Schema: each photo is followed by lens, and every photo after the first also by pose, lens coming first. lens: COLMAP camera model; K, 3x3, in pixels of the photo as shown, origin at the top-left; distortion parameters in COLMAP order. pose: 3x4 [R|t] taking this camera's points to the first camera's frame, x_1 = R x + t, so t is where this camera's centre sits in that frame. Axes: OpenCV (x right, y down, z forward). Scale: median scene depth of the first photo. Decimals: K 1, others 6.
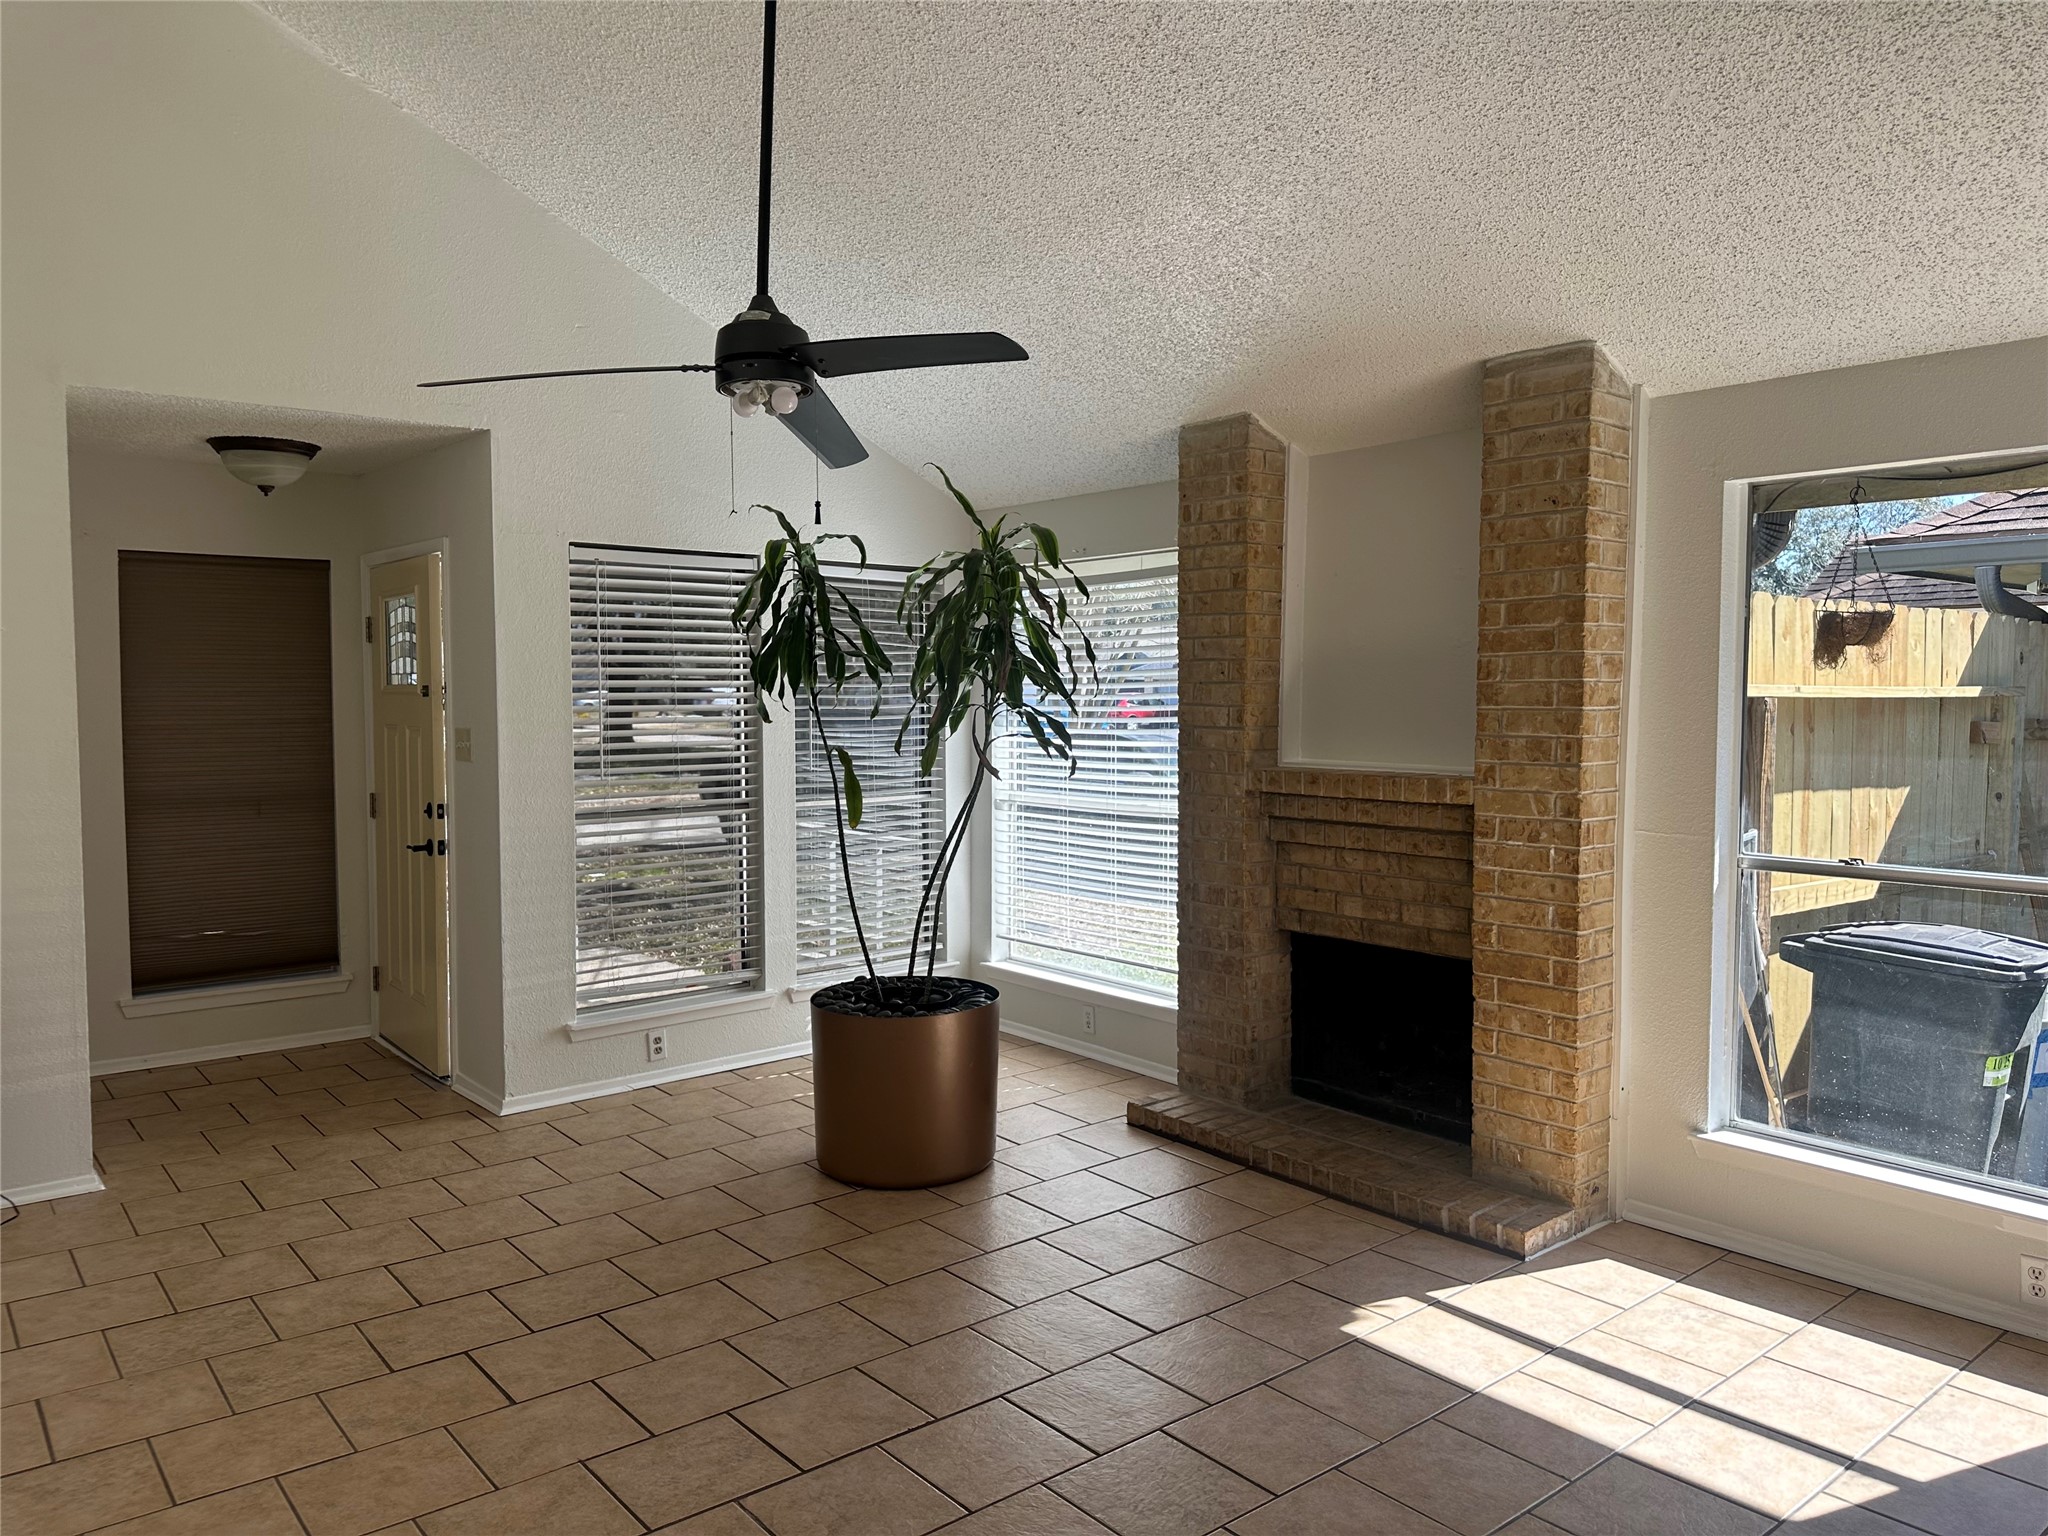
lens RADIAL K [[1437.9, 0, 1027.6], [0, 1437.9, 763.8], [0, 0, 1]] dist [0.036831, -0.000150]
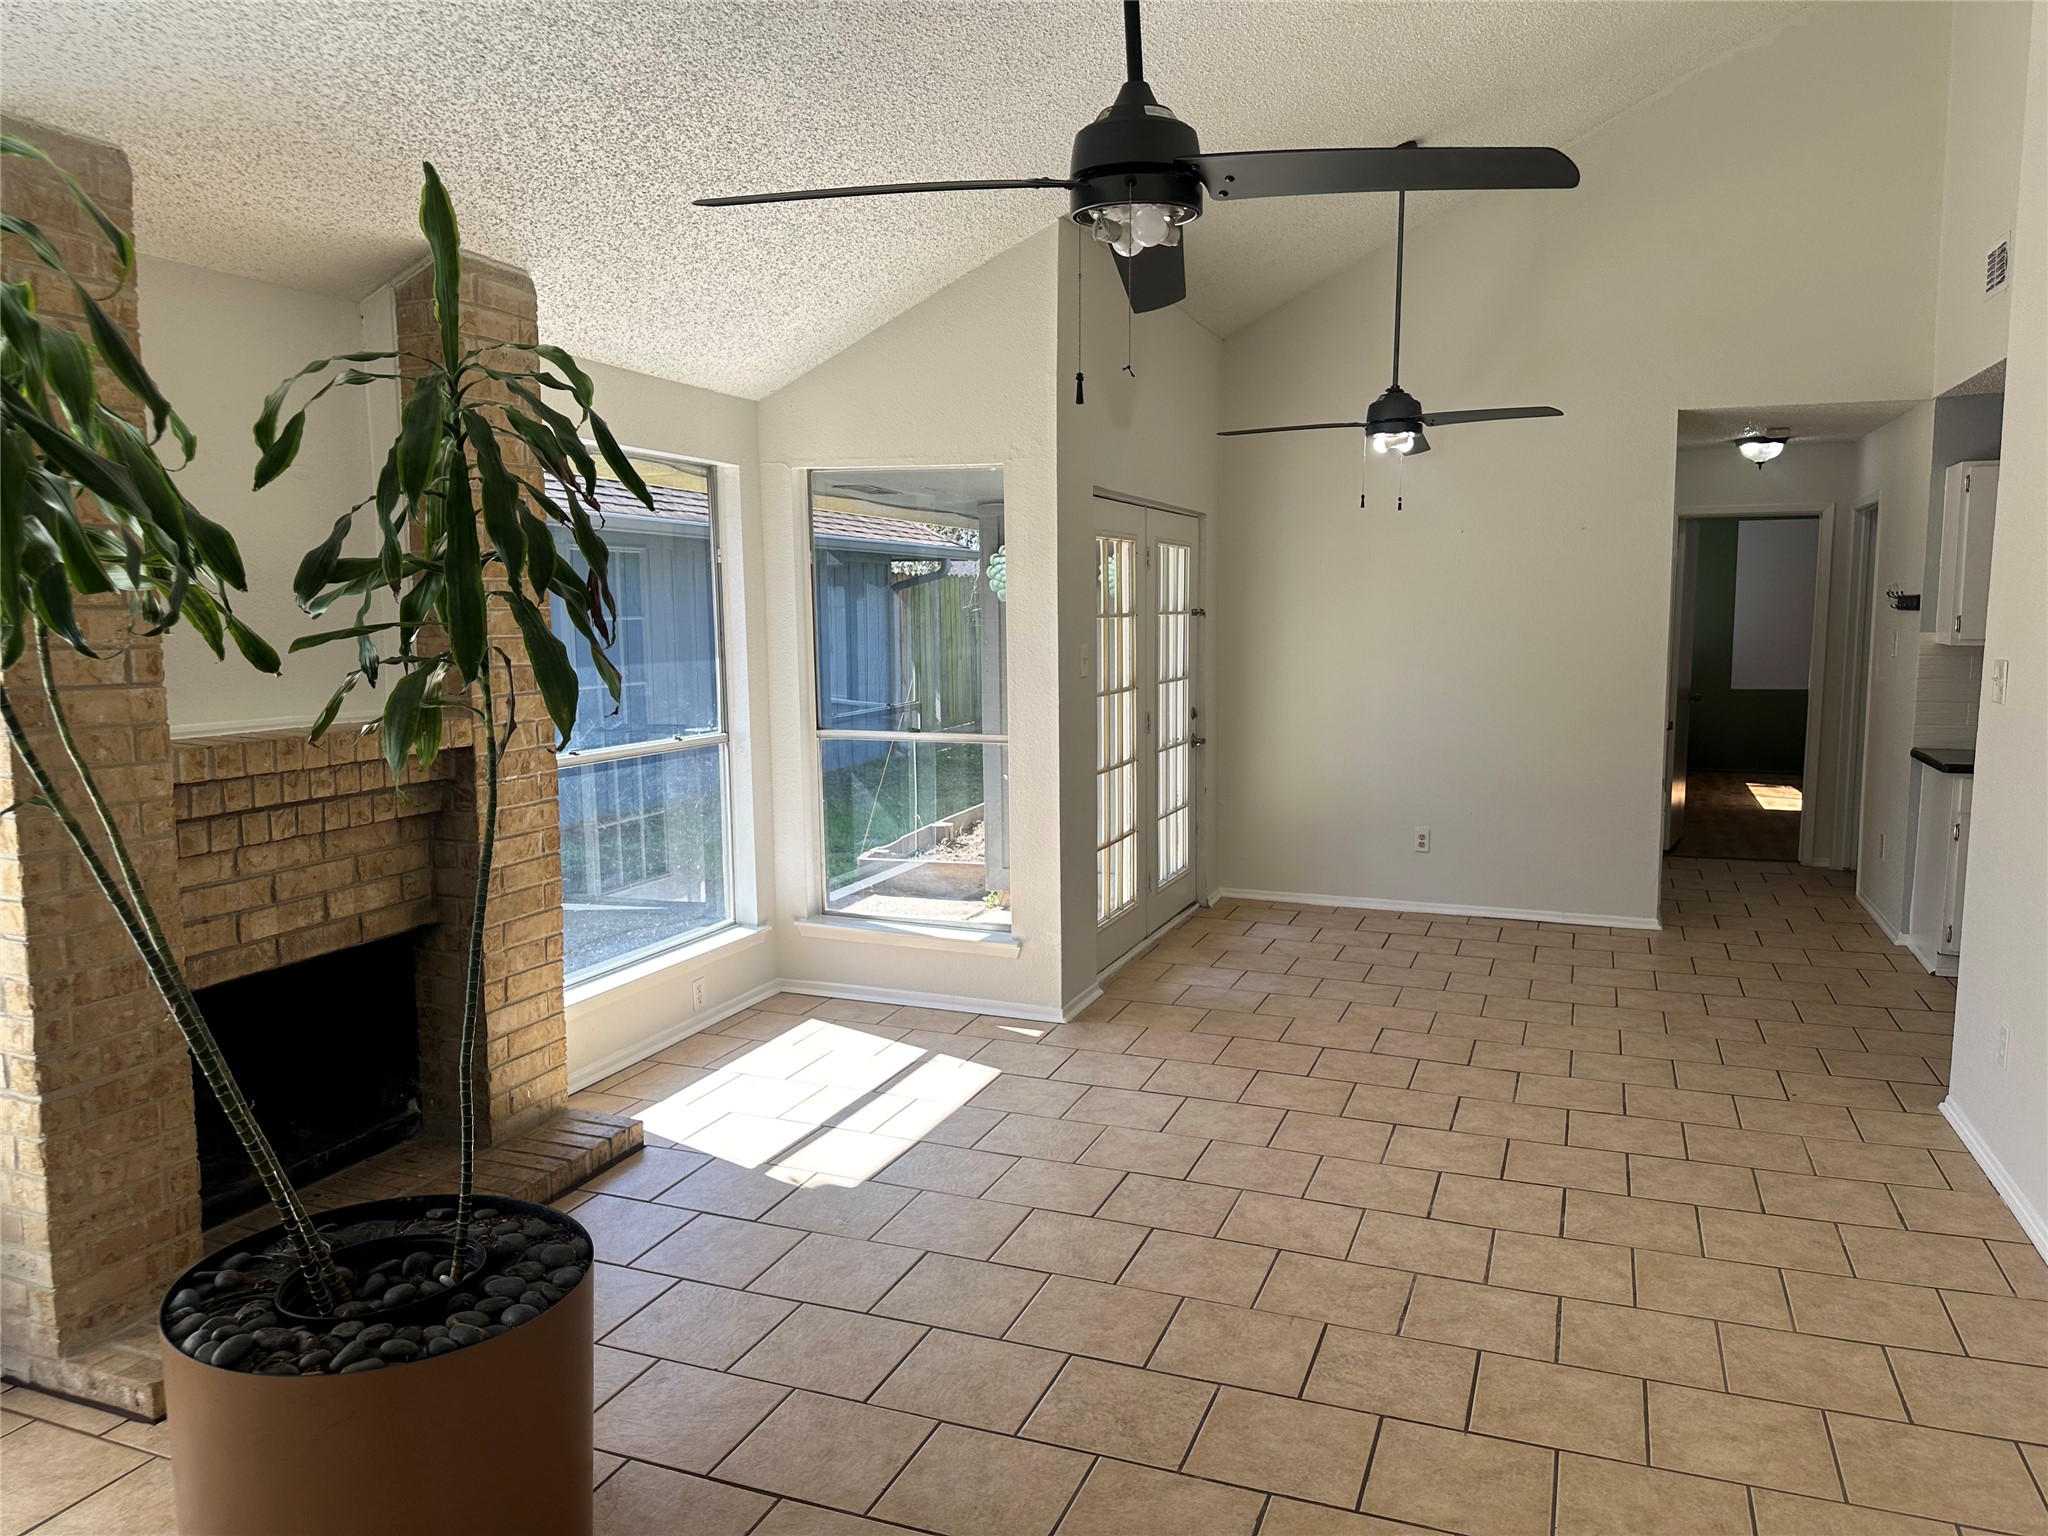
lens RADIAL K [[1437.9, 0, 1027.0], [0, 1437.9, 773.9], [0, 0, 1]] dist [0.036831, -0.000150]
pose [[-0.477674, -0.096709, 0.873198, -0.677214], [0.052613, 0.988990, 0.138315, -0.063493], [-0.876960, 0.112012, -0.467327, 1.167468]]
